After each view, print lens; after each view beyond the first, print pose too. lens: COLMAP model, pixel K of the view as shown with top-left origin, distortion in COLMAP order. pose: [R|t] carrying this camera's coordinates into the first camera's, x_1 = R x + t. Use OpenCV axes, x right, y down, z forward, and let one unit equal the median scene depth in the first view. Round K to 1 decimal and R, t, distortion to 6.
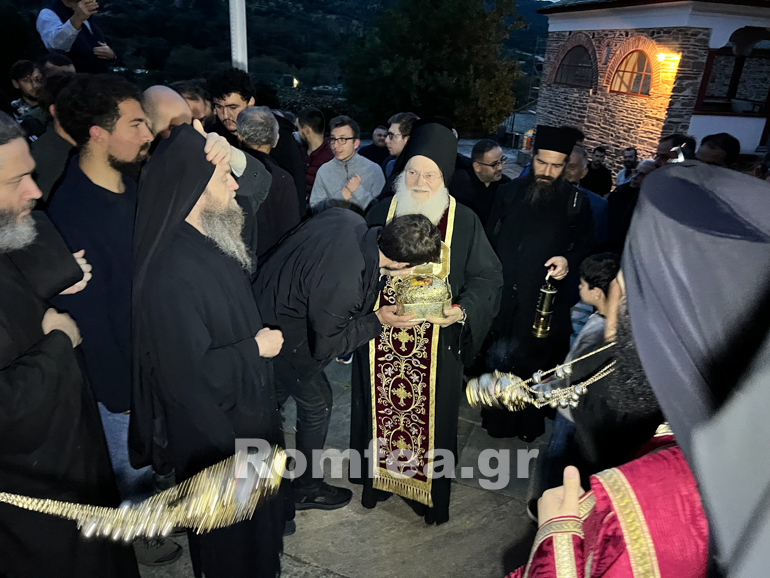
lens RADIAL K [[585.9, 0, 384.9], [0, 585.9, 288.0], [0, 0, 1]] dist [0.029005, -0.009976]
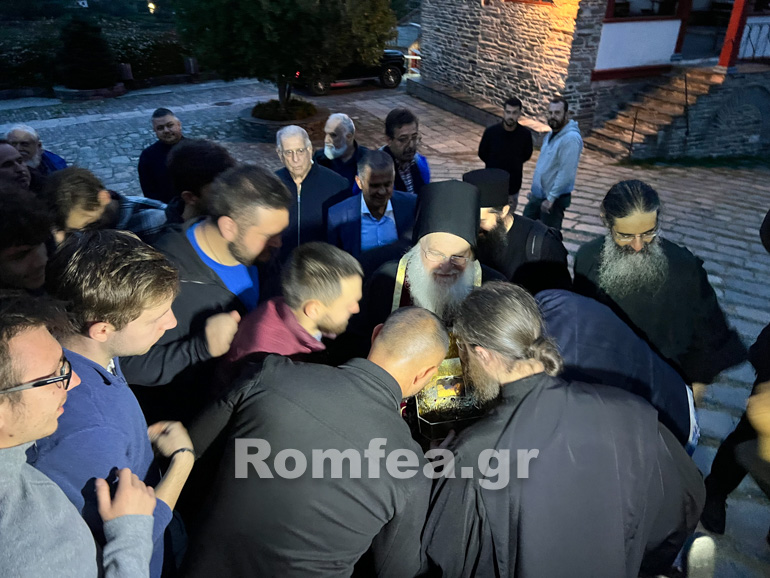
lens RADIAL K [[585.9, 0, 384.6], [0, 585.9, 290.4], [0, 0, 1]] dist [0.029005, -0.009976]
pose [[0.978738, -0.146710, 0.143344, 0.032686], [0.127106, 0.982311, 0.137512, -0.065789], [-0.160982, -0.116369, 0.980073, 0.157693]]
